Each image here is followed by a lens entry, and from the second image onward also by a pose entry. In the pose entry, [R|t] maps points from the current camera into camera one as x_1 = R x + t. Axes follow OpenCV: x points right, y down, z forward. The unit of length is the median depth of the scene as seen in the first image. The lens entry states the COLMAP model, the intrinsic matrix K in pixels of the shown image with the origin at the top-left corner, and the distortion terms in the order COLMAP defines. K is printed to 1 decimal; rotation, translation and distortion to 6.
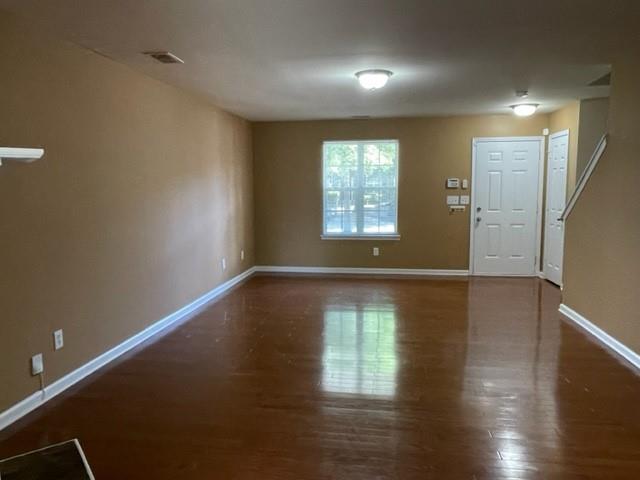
lens RADIAL K [[471.0, 0, 320.0], [0, 471.0, 240.0], [0, 0, 1]] dist [-0.001448, -0.004485]
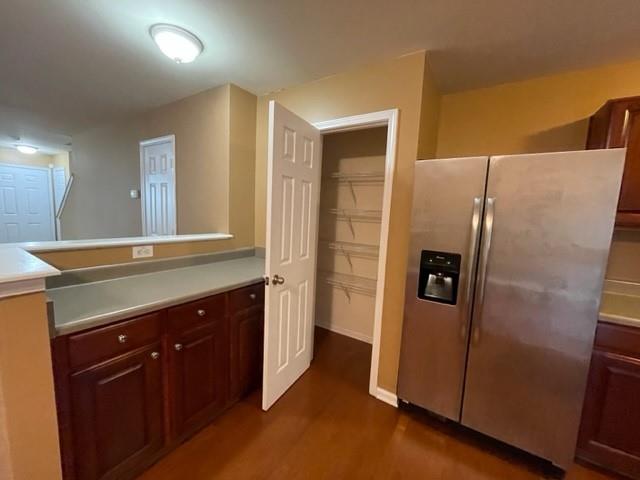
lens RADIAL K [[256.2, 0, 320.0], [0, 256.2, 240.0], [0, 0, 1]] dist [-0.000586, -0.000038]
pose [[0.402075, -0.076467, 0.912408, 0.023364], [0.053888, 0.996755, 0.059789, 0.022756], [-0.914019, 0.025129, 0.404892, -0.200197]]
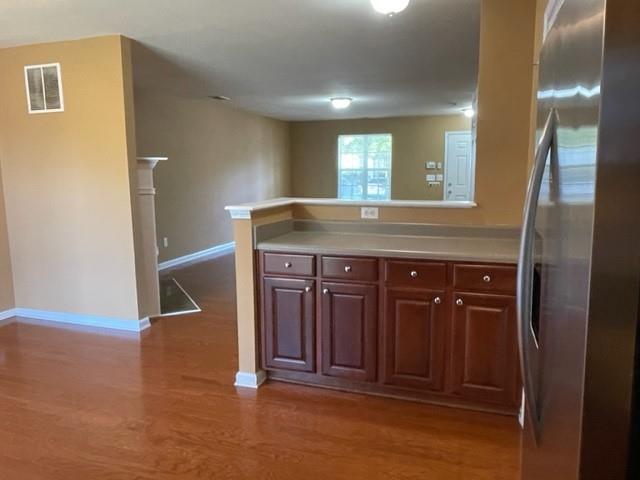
lens RADIAL K [[471.0, 0, 320.0], [0, 471.0, 240.0], [0, 0, 1]] dist [-0.001448, -0.004485]
pose [[0.984528, 0.023540, -0.173638, 0.210635], [-0.017120, 0.999117, 0.038379, 0.049241], [0.174388, -0.034812, 0.984062, -0.409965]]
